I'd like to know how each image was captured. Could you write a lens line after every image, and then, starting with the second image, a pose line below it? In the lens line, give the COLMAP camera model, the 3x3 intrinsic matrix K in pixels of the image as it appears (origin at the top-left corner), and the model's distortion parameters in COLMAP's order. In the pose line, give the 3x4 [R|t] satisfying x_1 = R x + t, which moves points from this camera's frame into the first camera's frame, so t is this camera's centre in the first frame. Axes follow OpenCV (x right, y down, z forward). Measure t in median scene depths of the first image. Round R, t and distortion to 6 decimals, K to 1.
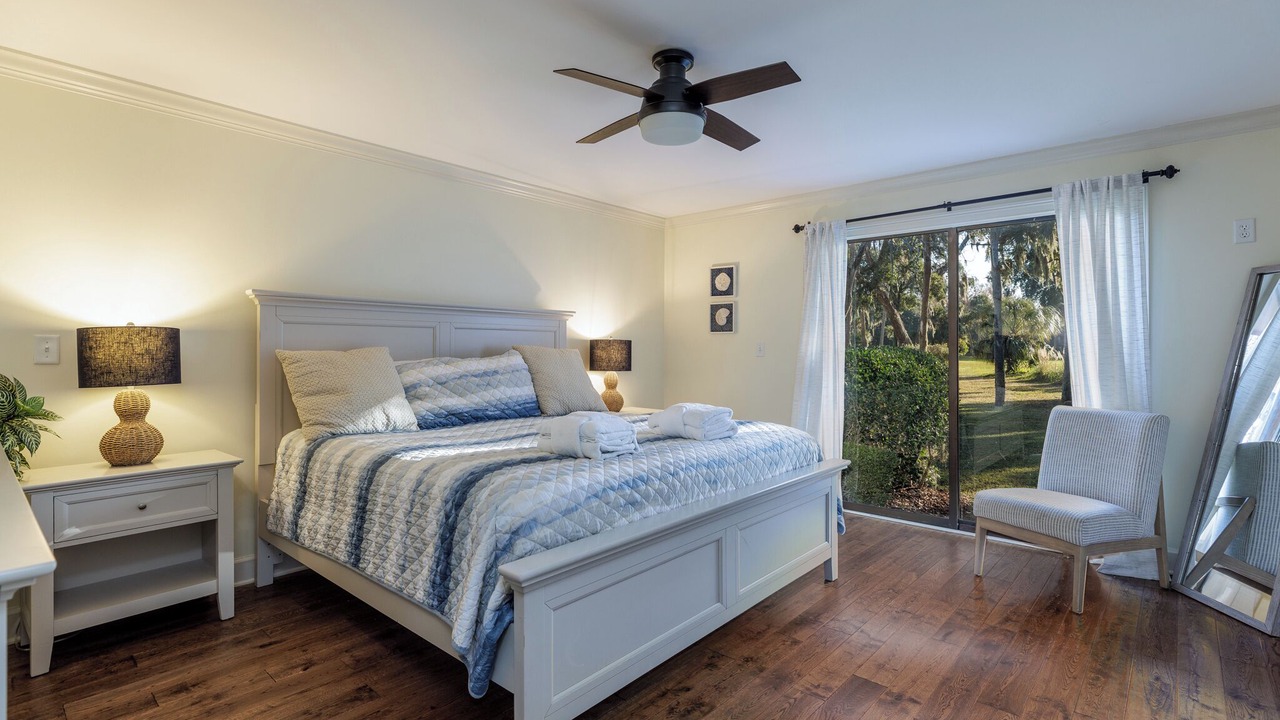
lens RADIAL K [[600.9, 0, 639.5], [0, 600.9, 349.1], [0, 0, 1]] dist [0.002458, 0.000227]
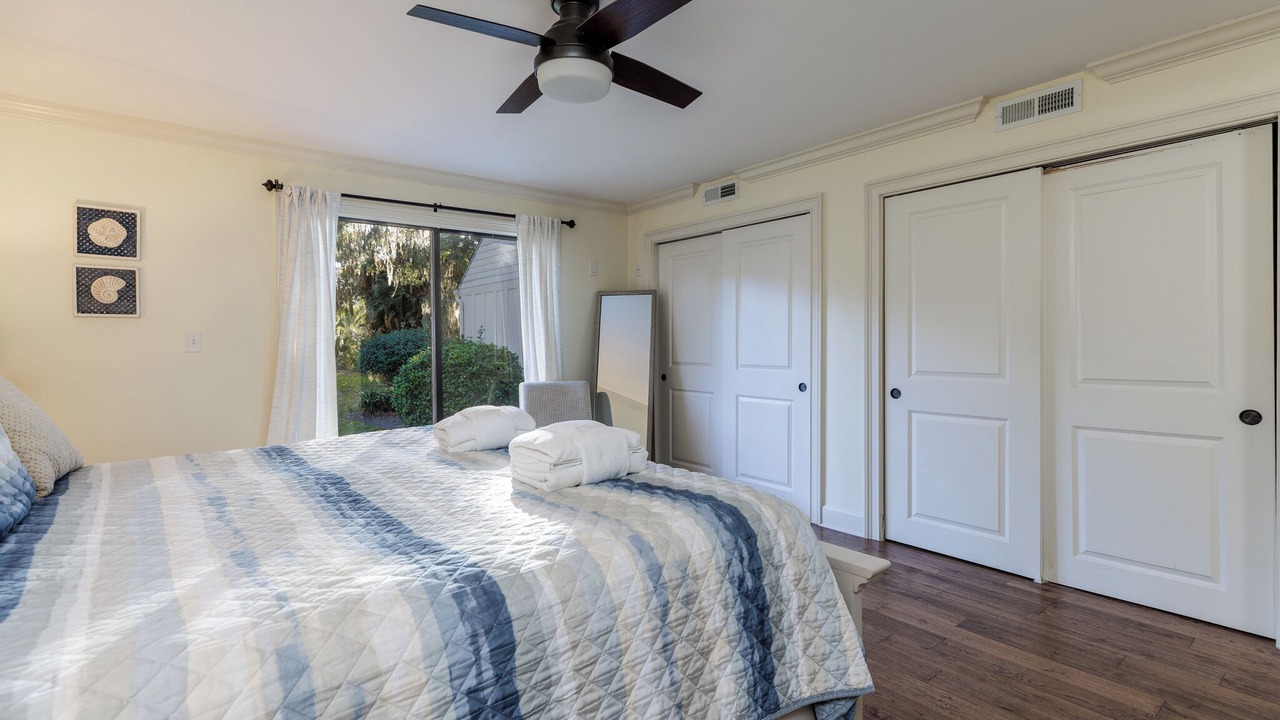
lens RADIAL K [[595.9, 0, 633.8], [0, 595.9, 333.4], [0, 0, 1]] dist [-0.000195, -0.000074]
pose [[0.186943, 0.016157, 0.982238, -0.361653], [0.009112, 0.999793, -0.018180, 0.006850], [-0.982328, 0.012349, 0.186757, 0.364358]]
